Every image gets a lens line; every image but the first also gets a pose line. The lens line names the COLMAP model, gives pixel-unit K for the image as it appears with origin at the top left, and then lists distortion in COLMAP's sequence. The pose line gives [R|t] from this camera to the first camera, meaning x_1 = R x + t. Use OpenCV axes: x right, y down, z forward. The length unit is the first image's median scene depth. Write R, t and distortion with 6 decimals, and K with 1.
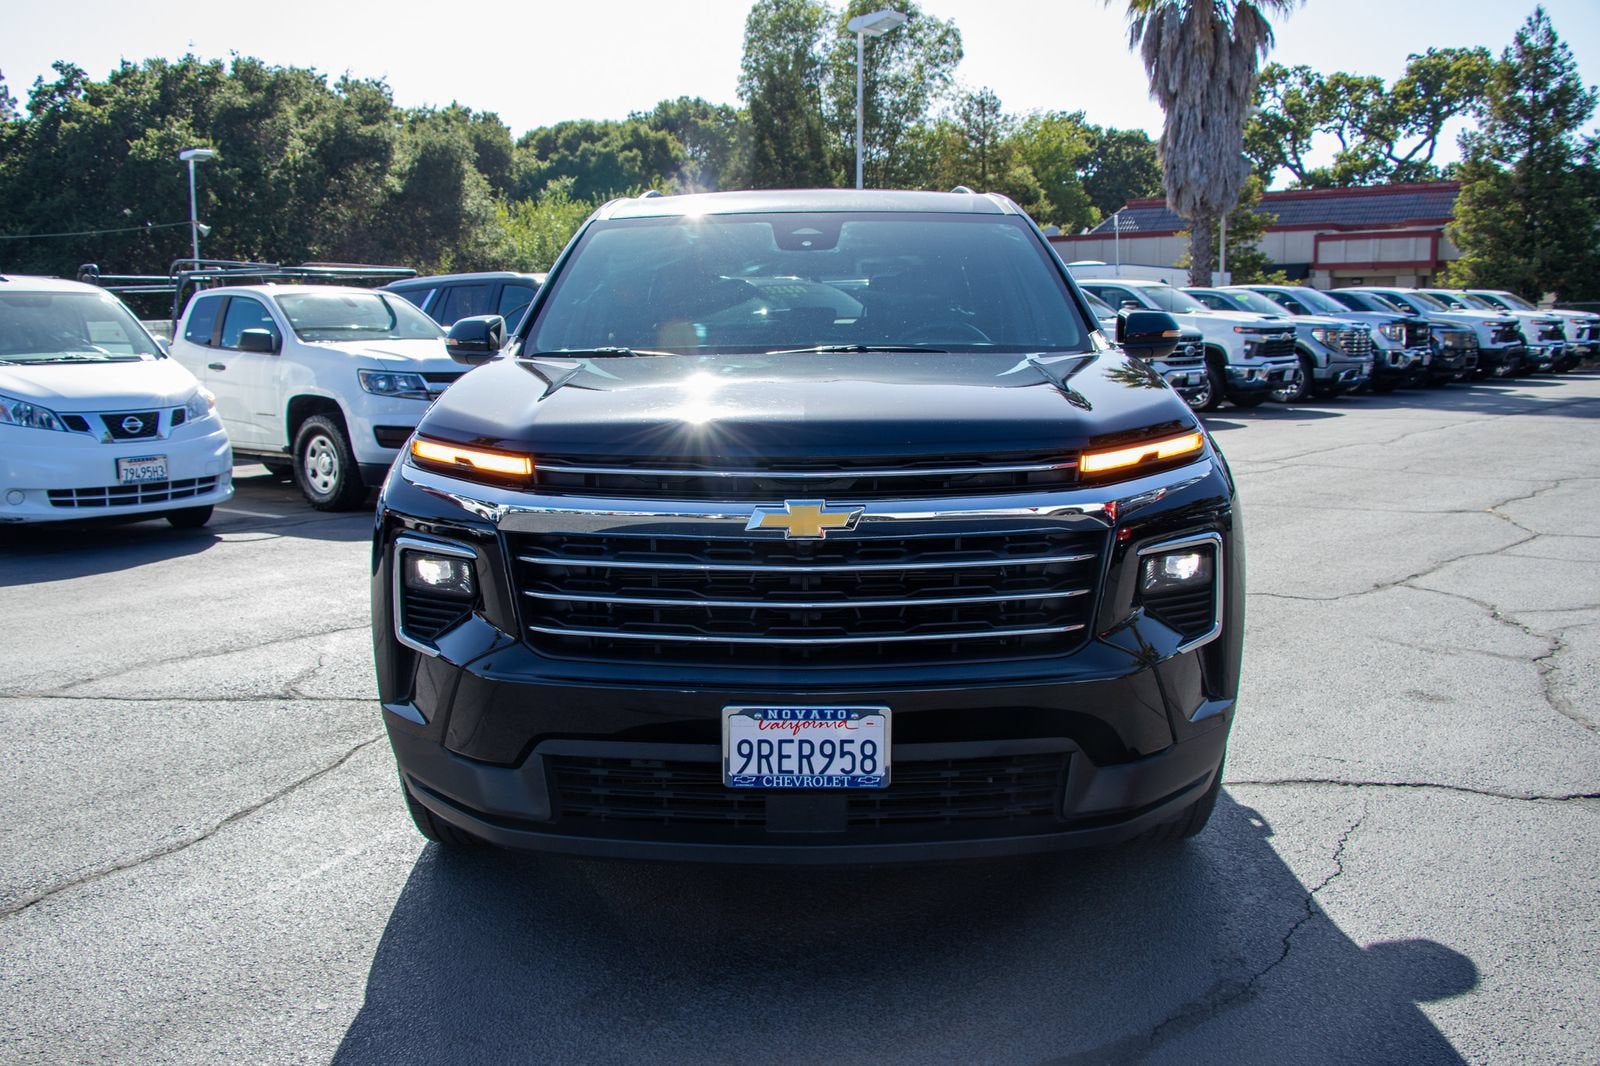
lens RADIAL K [[1495.6, 0, 727.0], [0, 1495.6, 532.0], [0, 0, 1]] dist [-0.172125, 0.213100]
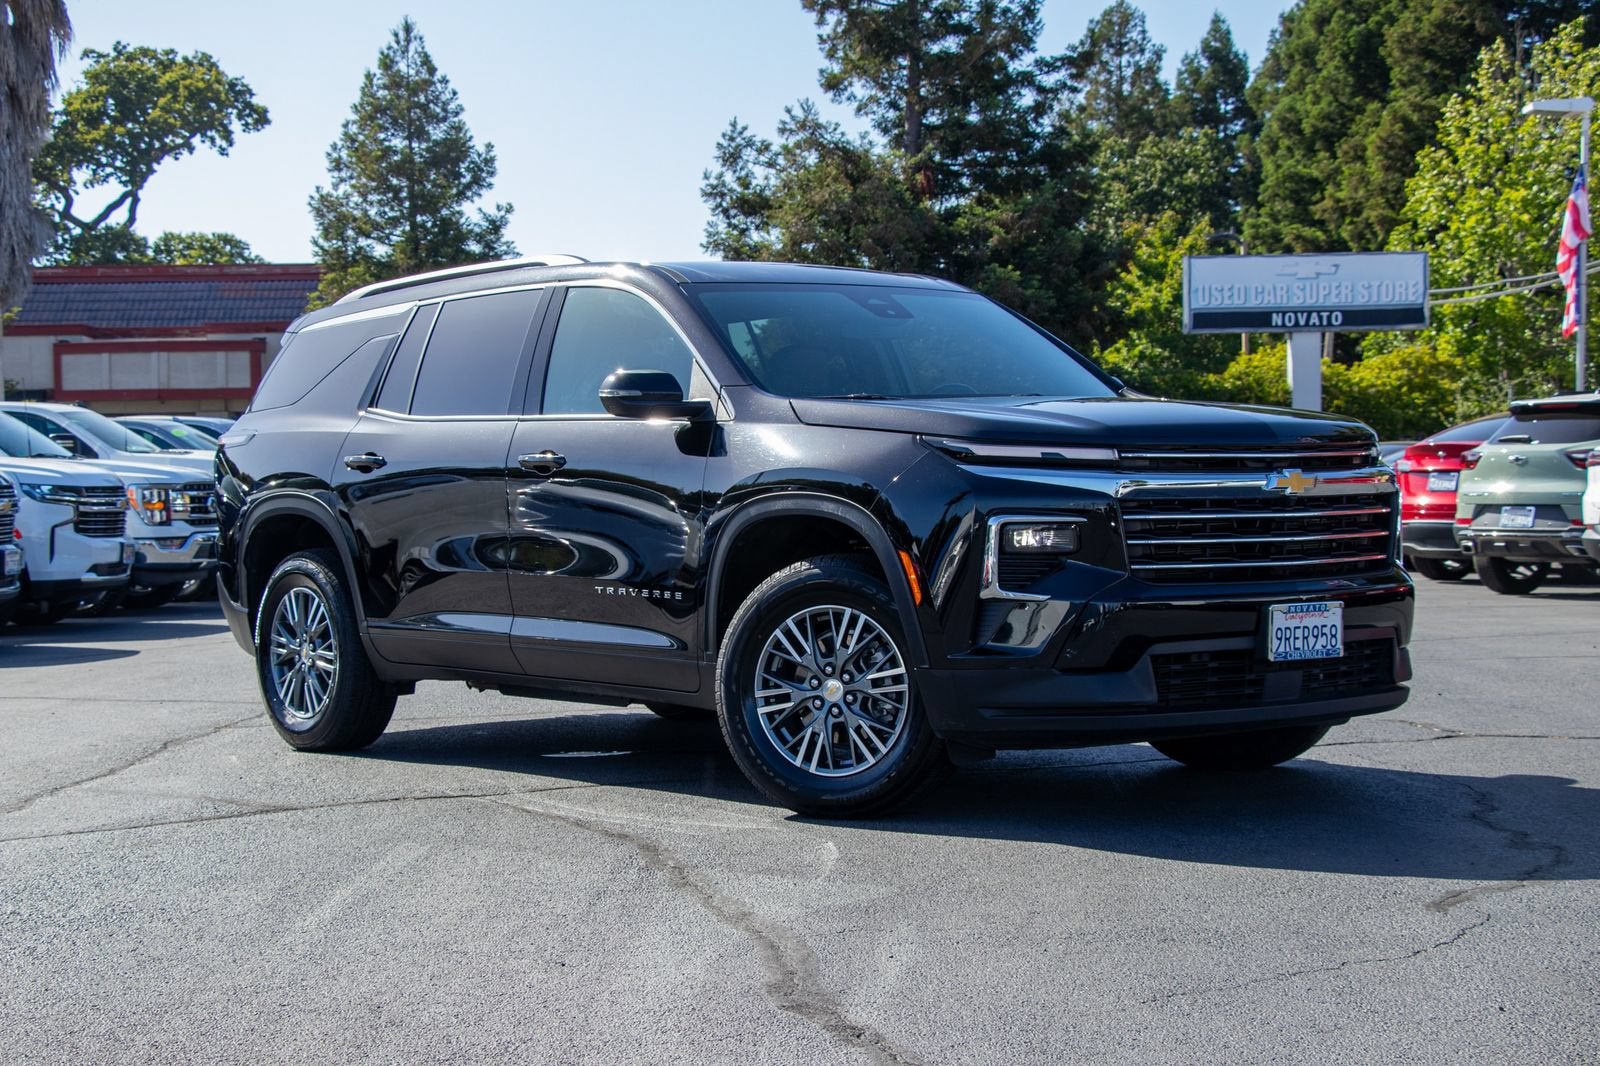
lens RADIAL K [[2737.6, 0, 800.0], [0, 2737.6, 533.0], [0, 0, 1]] dist [0.149248, 0.108653]
pose [[0.752938, -0.010933, 0.658001, -0.153081], [0.098902, 0.990386, -0.096716, 0.018641], [-0.650617, 0.137899, 0.746781, -0.054427]]
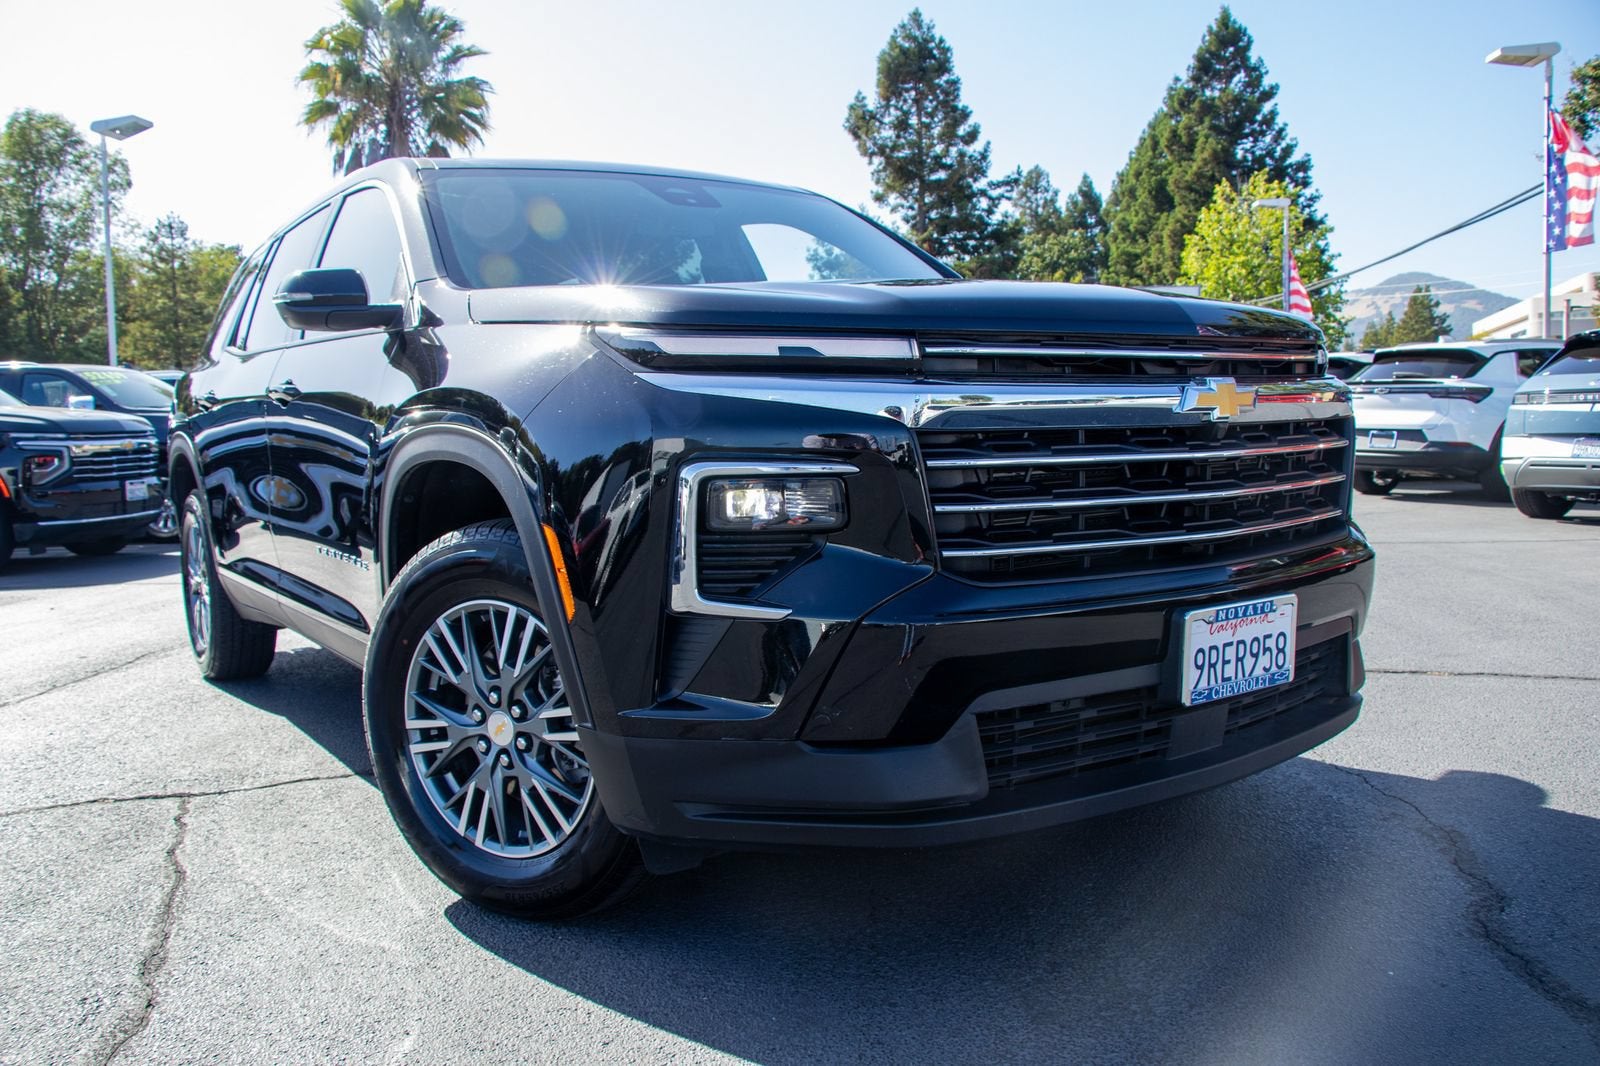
lens RADIAL K [[1319.2, 0, 800.2], [0, 1319.2, 555.1], [0, 0, 1]] dist [-0.185283, 0.143981]
pose [[0.794074, -0.074003, 0.603300, -0.044560], [0.104138, 0.994448, -0.015085, 0.005001], [-0.598834, 0.074805, 0.797372, 0.036822]]
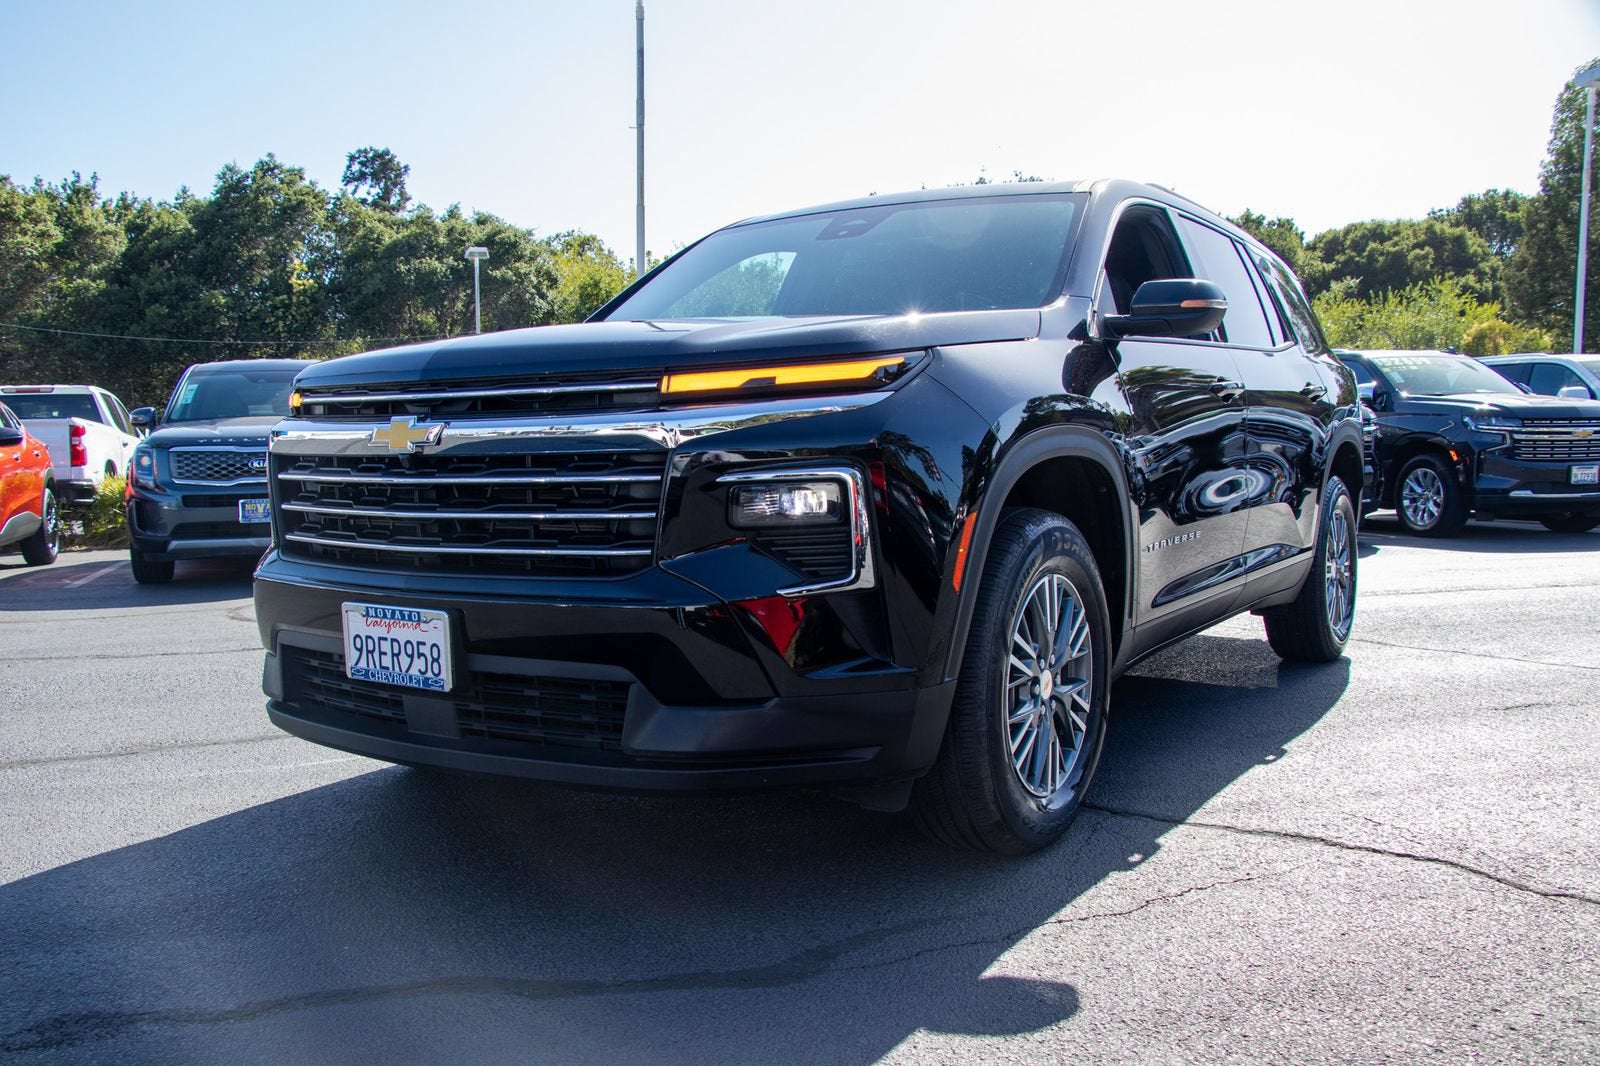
lens RADIAL K [[1408.5, 0, 795.8], [0, 1408.5, 566.1], [0, 0, 1]] dist [-0.126330, 0.156393]
pose [[0.859303, 0.050973, -0.508921, 0.056777], [-0.074356, 0.996901, -0.025700, 0.006416], [0.506034, 0.059925, 0.860429, 0.019410]]
